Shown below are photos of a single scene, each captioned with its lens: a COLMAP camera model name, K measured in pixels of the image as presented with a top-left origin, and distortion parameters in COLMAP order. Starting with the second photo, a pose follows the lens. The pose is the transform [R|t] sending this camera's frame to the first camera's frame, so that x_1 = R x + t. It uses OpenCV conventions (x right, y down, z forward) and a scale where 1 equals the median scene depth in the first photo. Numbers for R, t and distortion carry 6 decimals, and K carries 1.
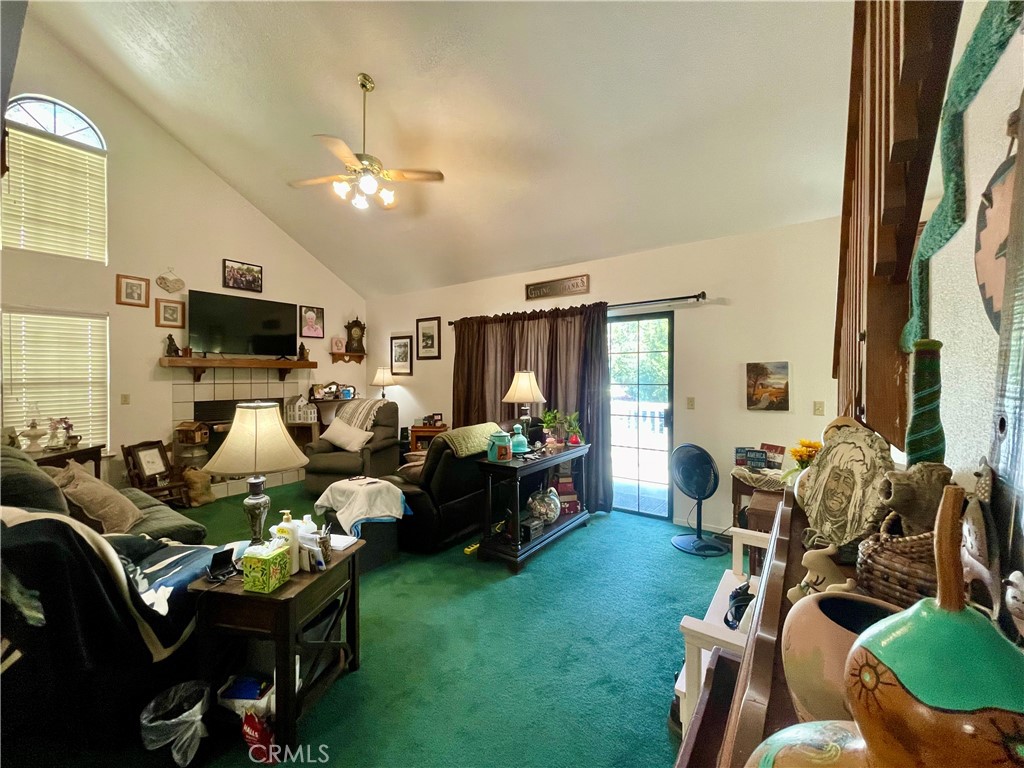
lens RADIAL K [[413.7, 0, 511.1], [0, 413.7, 377.4], [0, 0, 1]] dist [-0.003970, 0.000399]
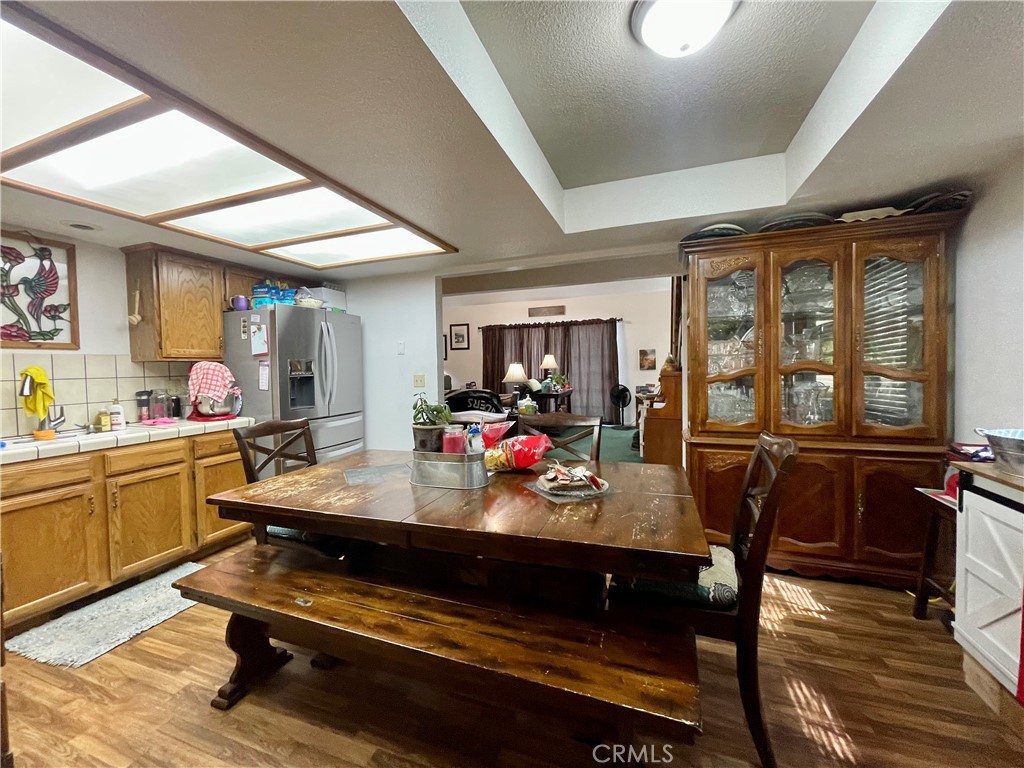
lens RADIAL K [[413.7, 0, 515.2], [0, 413.7, 377.5], [0, 0, 1]] dist [-0.003970, 0.000399]
pose [[0.963886, -0.024890, 0.265151, -0.485136], [0.019085, 0.999519, 0.024449, 0.033458], [-0.265632, -0.018506, 0.963897, -0.708739]]
